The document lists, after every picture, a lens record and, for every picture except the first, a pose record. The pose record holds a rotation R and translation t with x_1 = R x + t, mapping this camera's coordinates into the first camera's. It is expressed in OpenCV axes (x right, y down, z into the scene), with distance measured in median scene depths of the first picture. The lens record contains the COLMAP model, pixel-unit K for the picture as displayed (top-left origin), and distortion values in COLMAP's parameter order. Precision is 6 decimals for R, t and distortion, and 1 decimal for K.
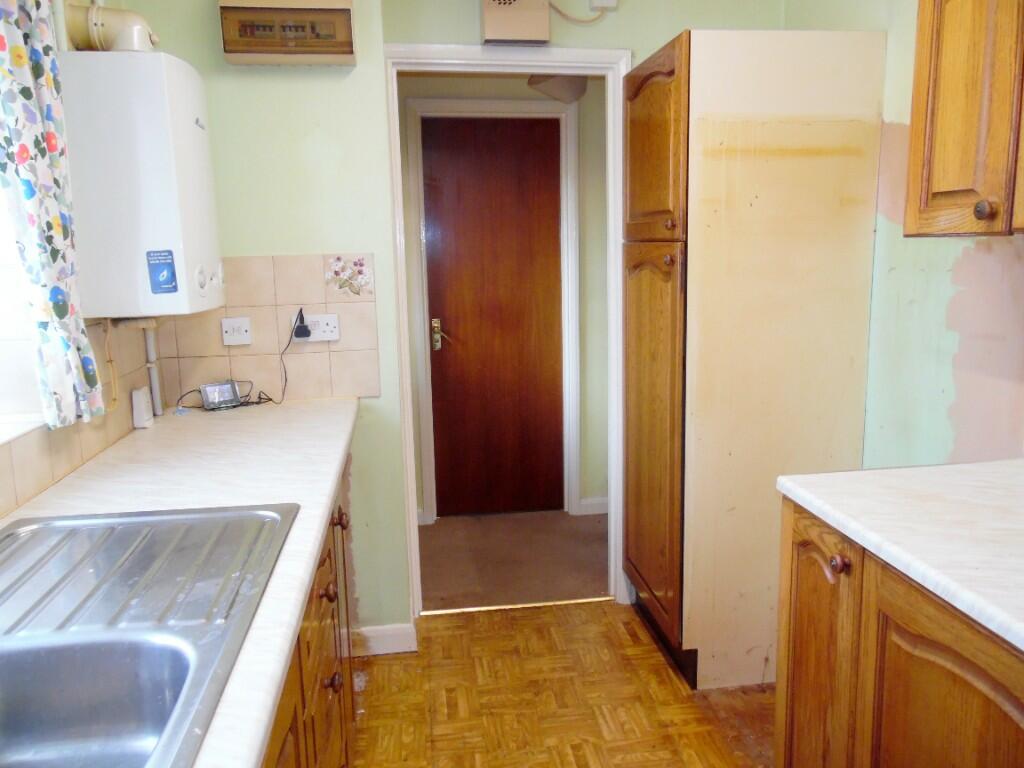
lens RADIAL K [[762.7, 0, 515.4], [0, 762.7, 381.2], [0, 0, 1]] dist [-0.028387, 0.043288]
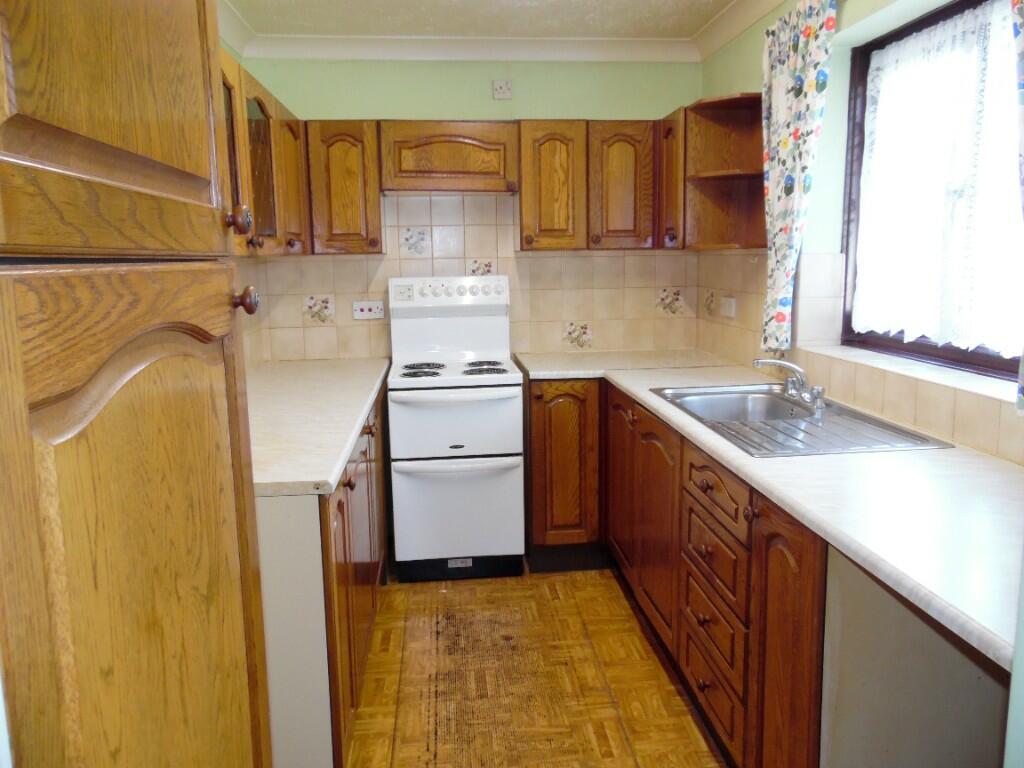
lens RADIAL K [[762.7, 0, 515.4], [0, 762.7, 381.2], [0, 0, 1]] dist [-0.028387, 0.043288]
pose [[-0.998152, 0.028476, 0.053677, -0.039648], [0.044433, 0.944626, 0.325127, -0.309690], [-0.041446, 0.326911, -0.944146, 1.784024]]
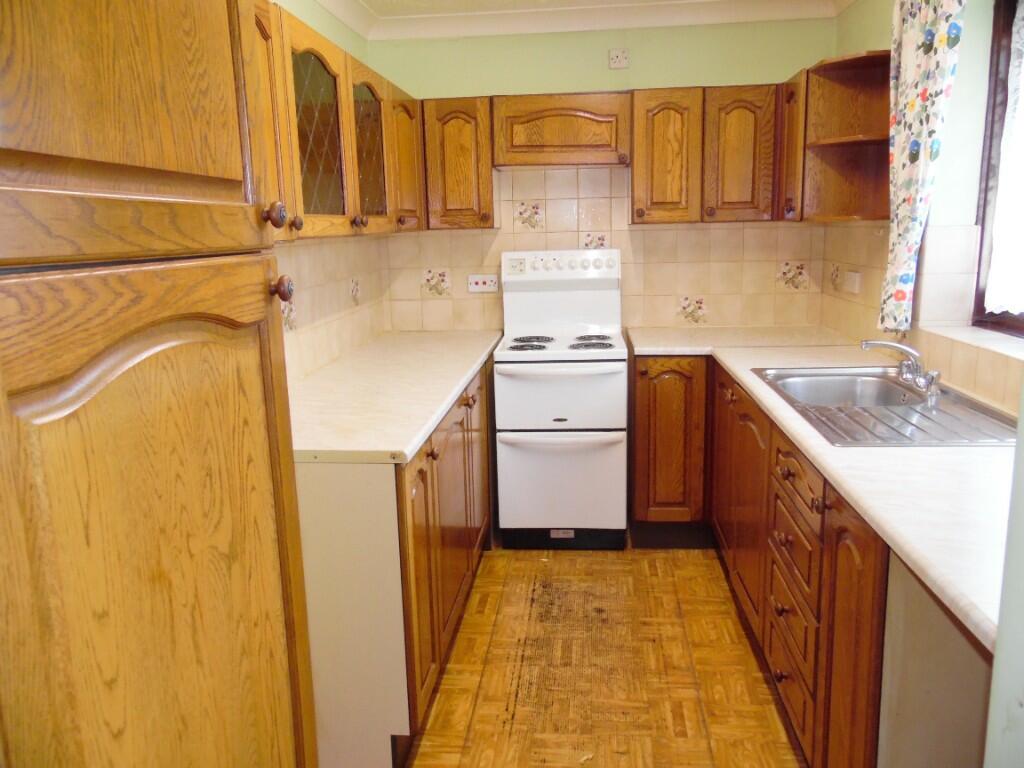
lens RADIAL K [[762.7, 0, 515.4], [0, 762.7, 381.2], [0, 0, 1]] dist [-0.028387, 0.043288]
pose [[-0.970224, -0.001854, 0.242204, -0.116538], [0.085908, 0.932326, 0.351268, -0.318743], [-0.226464, 0.361615, -0.904405, 1.783020]]
